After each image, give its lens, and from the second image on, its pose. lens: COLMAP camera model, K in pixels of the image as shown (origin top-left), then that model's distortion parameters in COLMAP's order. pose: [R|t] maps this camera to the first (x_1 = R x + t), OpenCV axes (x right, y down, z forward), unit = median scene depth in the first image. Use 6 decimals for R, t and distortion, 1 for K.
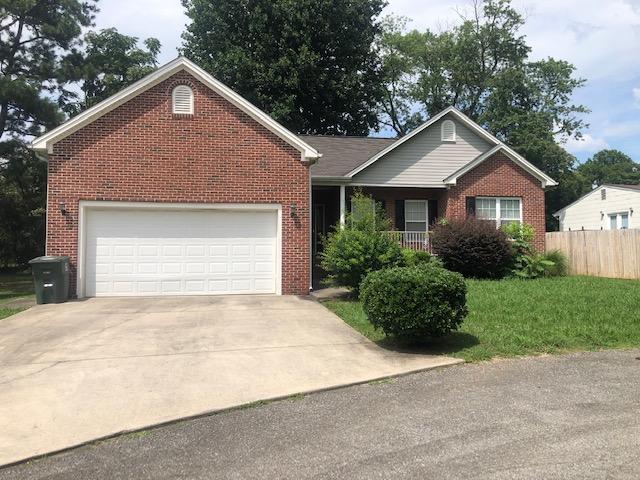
lens RADIAL K [[559.2, 0, 320.0], [0, 559.2, 240.0], [0, 0, 1]] dist [-0.009128, -0.008922]
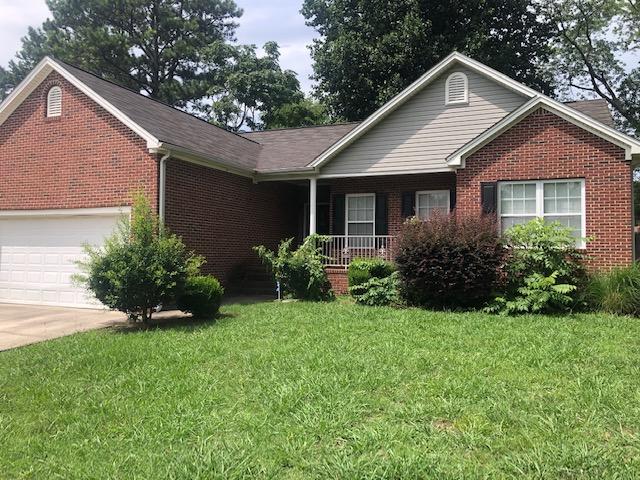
lens RADIAL K [[559.2, 0, 320.0], [0, 559.2, 240.0], [0, 0, 1]] dist [-0.009128, -0.008922]
pose [[0.820268, -0.005200, -0.571956, 0.484463], [0.001872, 0.999978, -0.006406, -0.005514], [0.571977, 0.004183, 0.820259, 0.346807]]
